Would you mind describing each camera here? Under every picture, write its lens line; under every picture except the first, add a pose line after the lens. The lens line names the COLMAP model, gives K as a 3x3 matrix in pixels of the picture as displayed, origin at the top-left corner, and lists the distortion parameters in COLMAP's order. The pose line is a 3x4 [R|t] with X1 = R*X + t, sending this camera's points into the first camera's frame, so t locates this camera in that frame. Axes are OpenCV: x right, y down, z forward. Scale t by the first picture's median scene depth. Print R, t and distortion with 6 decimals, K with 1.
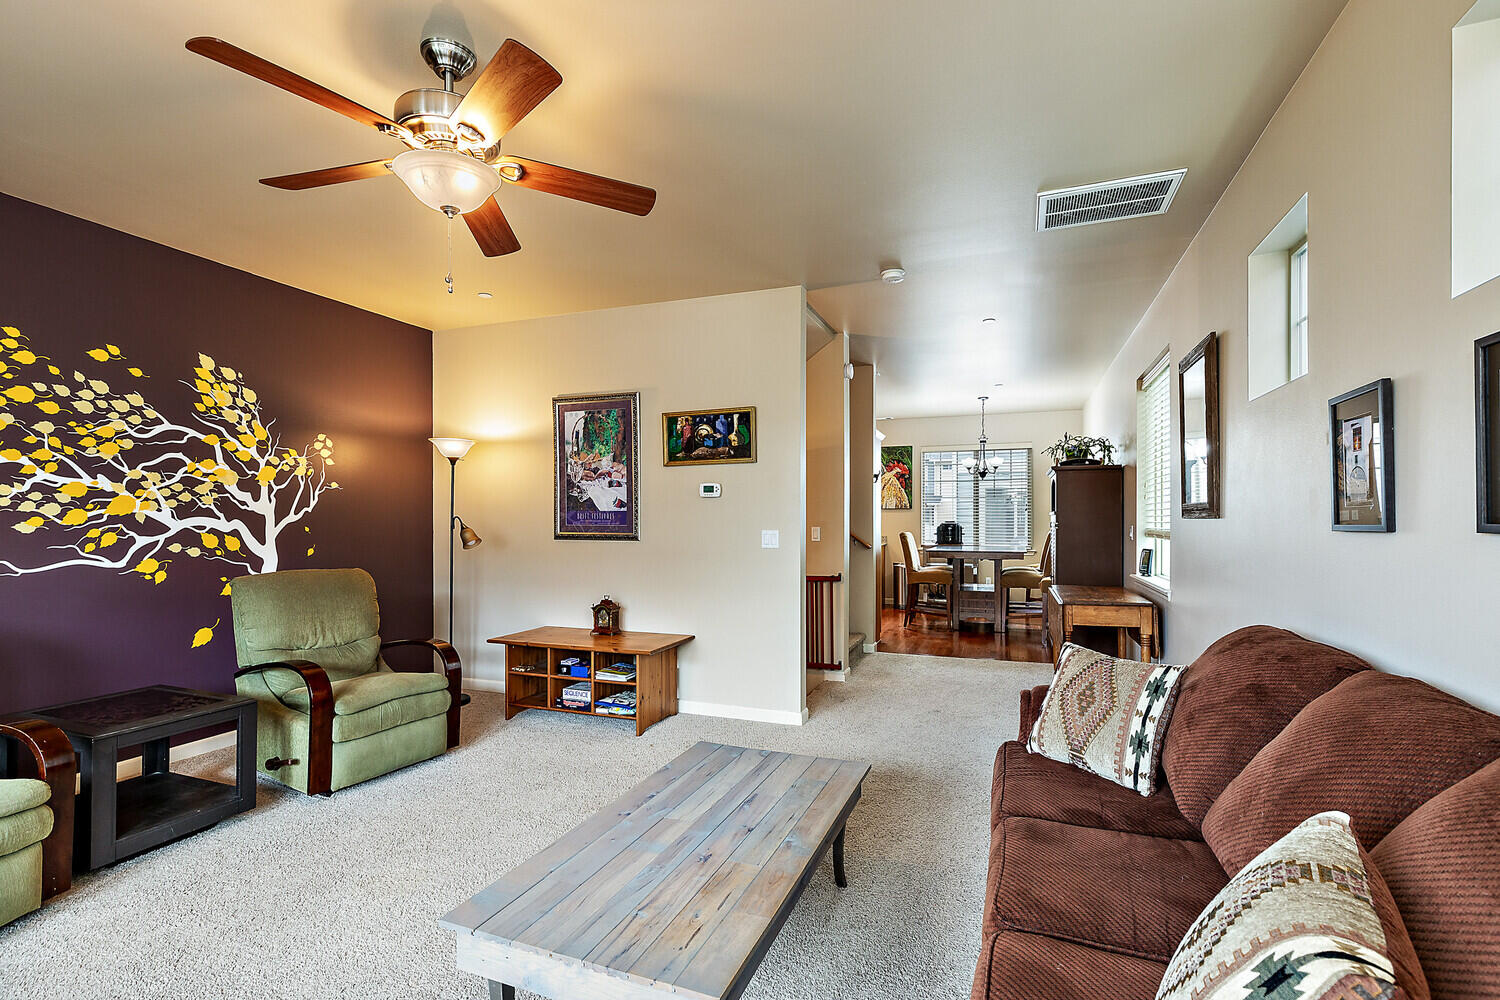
lens RADIAL K [[676.9, 0, 752.9], [0, 676.9, 519.7], [0, 0, 1]] dist [0.001808, 0.000574]
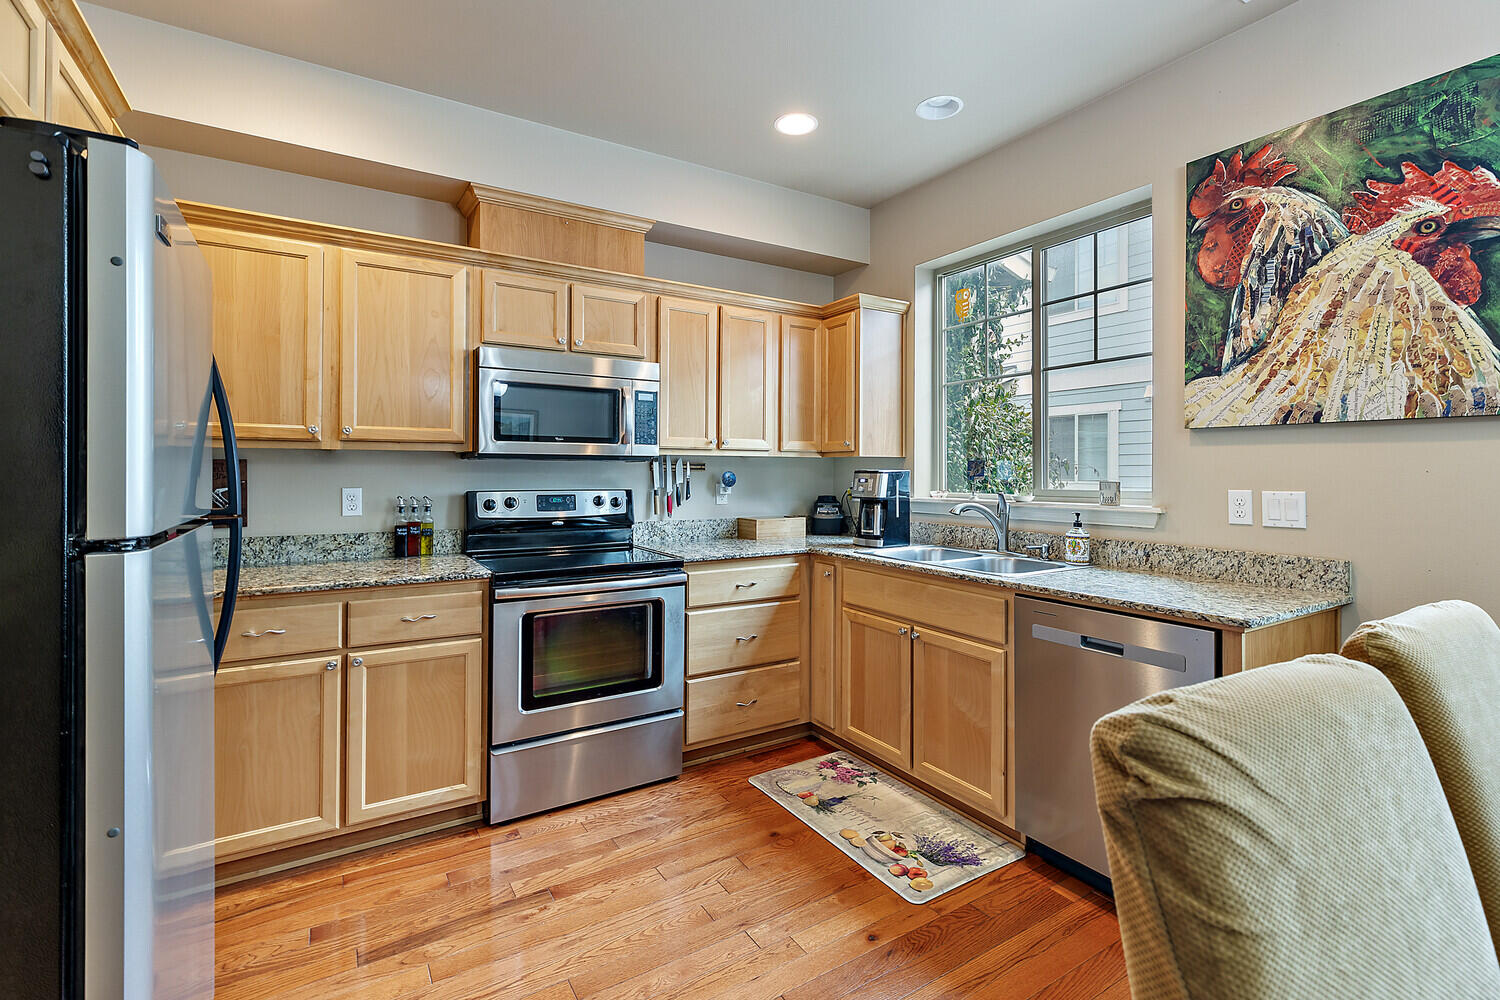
lens RADIAL K [[679.8, 0, 765.9], [0, 679.8, 470.1], [0, 0, 1]] dist [0.005372, -0.000227]
pose [[0.798477, 0.001785, -0.602023, 0.459024], [-0.003948, 0.999990, -0.002272, -0.003325], [0.602012, 0.004191, 0.798476, 1.867519]]
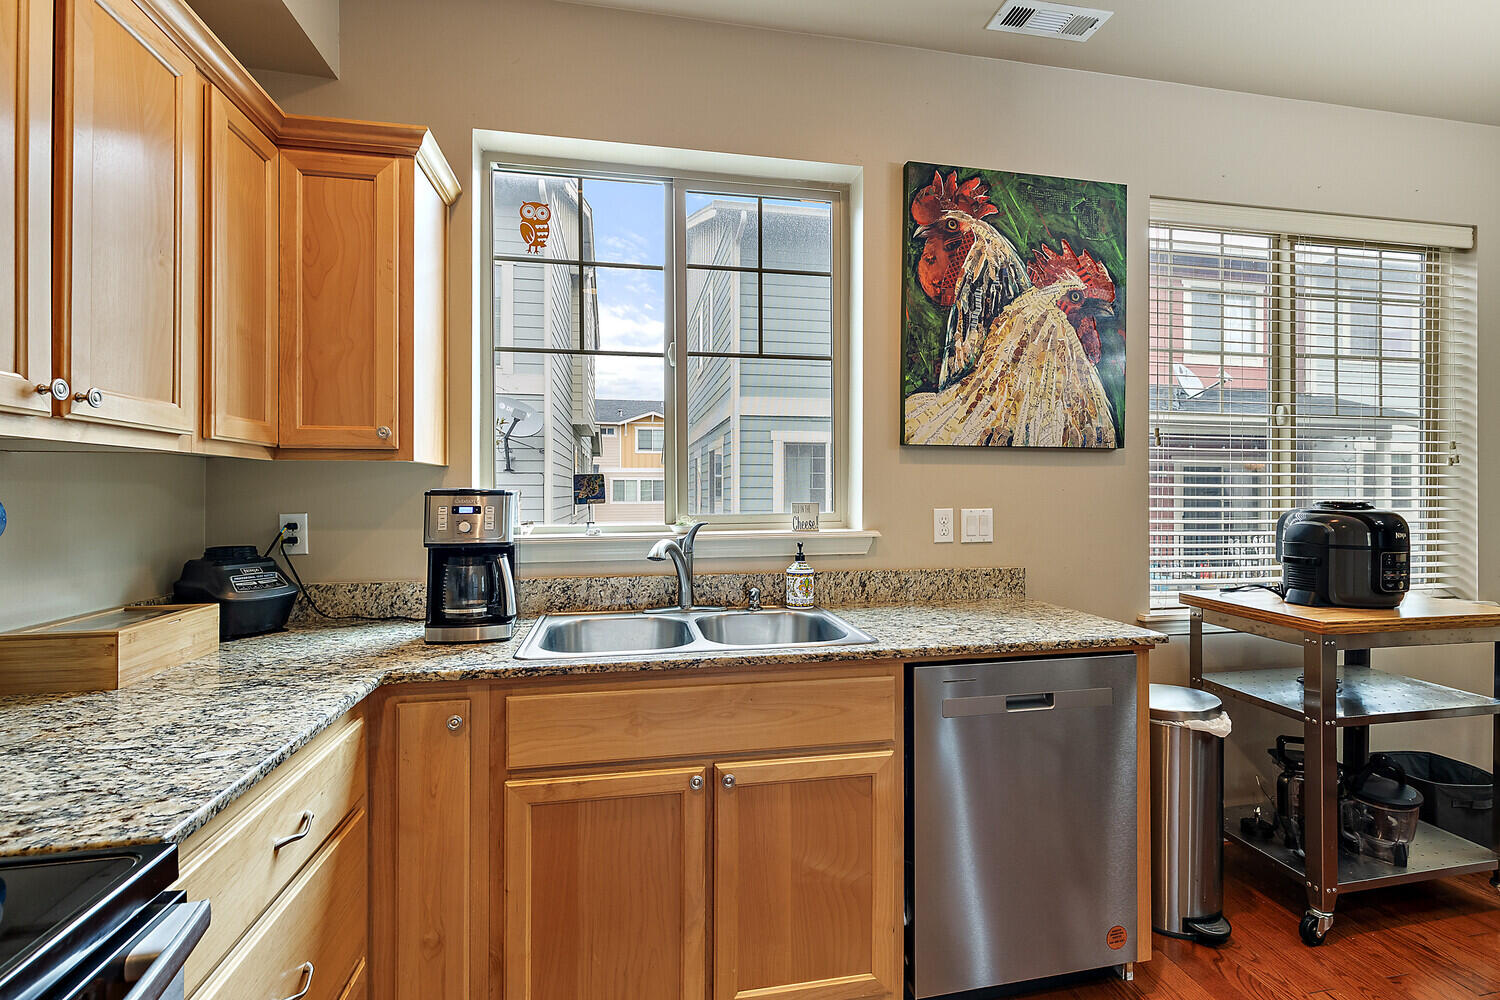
lens RADIAL K [[685.7, 0, 756.2], [0, 685.7, 488.4], [0, 0, 1]] dist [0.009208, -0.001105]
pose [[0.851906, 0.001692, 0.523692, -0.003701], [0.001488, 0.999983, -0.005651, -0.003456], [-0.523693, 0.005594, 0.851889, 2.148737]]
